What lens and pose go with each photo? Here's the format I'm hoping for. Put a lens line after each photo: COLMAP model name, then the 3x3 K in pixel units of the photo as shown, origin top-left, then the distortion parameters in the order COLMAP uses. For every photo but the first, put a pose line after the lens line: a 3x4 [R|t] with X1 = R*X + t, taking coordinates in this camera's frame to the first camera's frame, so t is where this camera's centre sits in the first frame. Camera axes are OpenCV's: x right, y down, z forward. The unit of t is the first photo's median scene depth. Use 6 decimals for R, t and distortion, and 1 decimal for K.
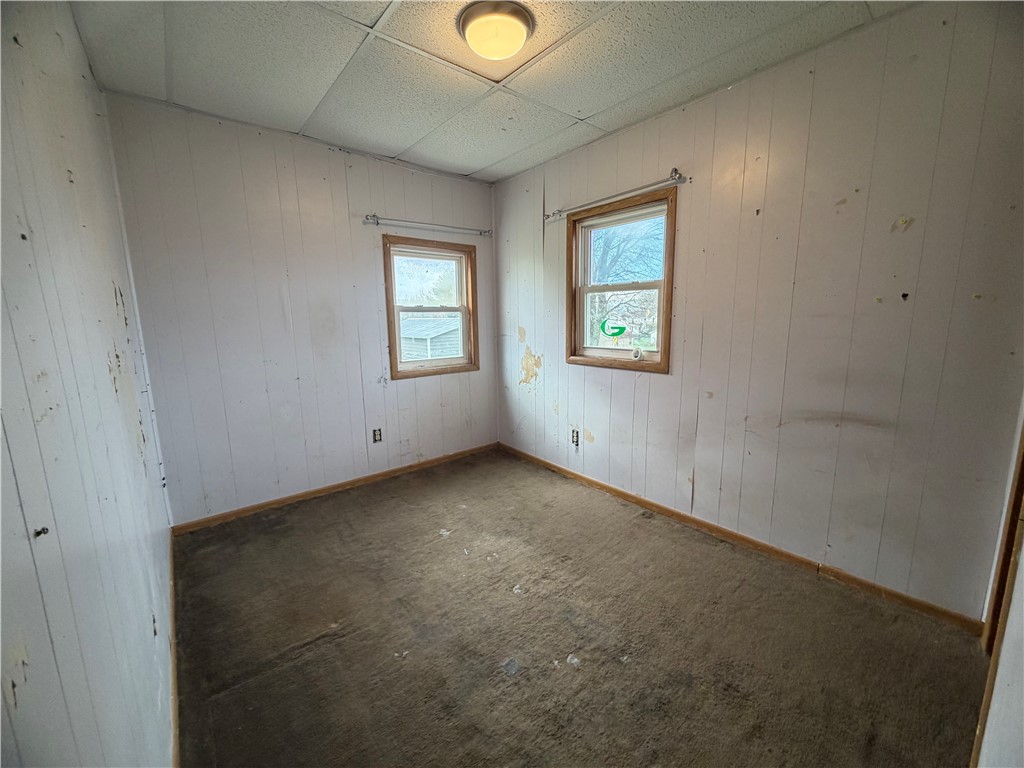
lens RADIAL K [[406.6, 0, 511.4], [0, 406.6, 384.4], [0, 0, 1]] dist [0.011912, 0.000412]
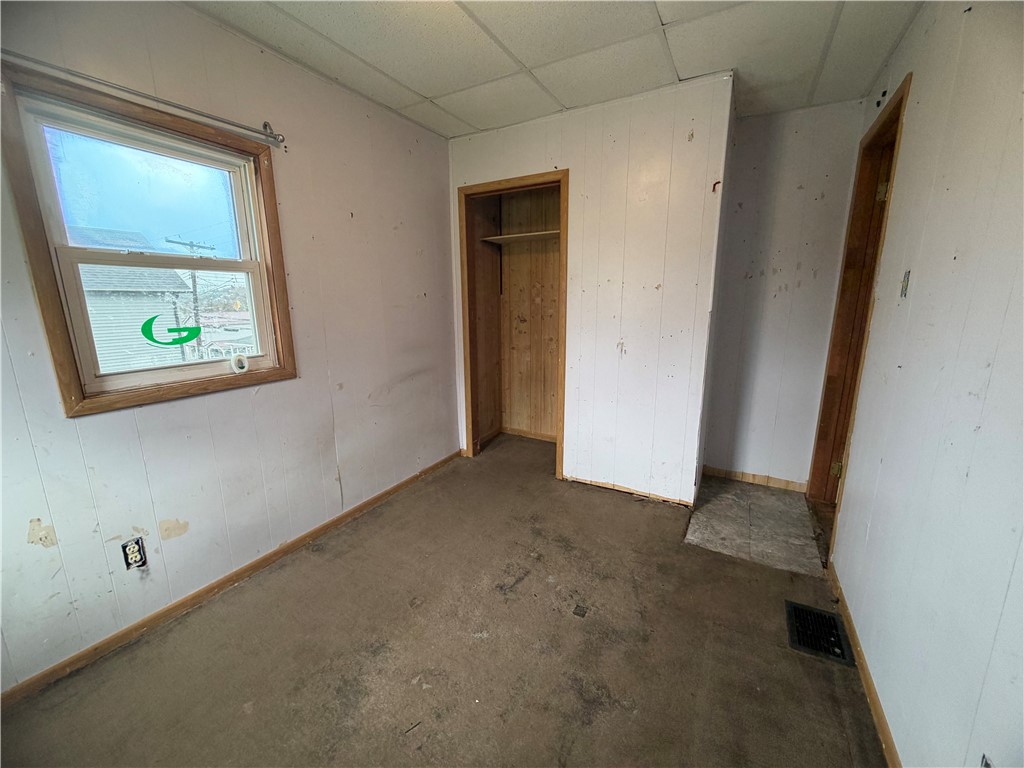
lens RADIAL K [[406.6, 0, 510.9], [0, 406.6, 380.9], [0, 0, 1]] dist [0.011912, 0.000412]
pose [[-0.342625, -0.171787, 0.923633, -0.533970], [0.169115, 0.955802, 0.240504, -0.144041], [-0.924126, 0.238603, -0.298430, 0.830085]]
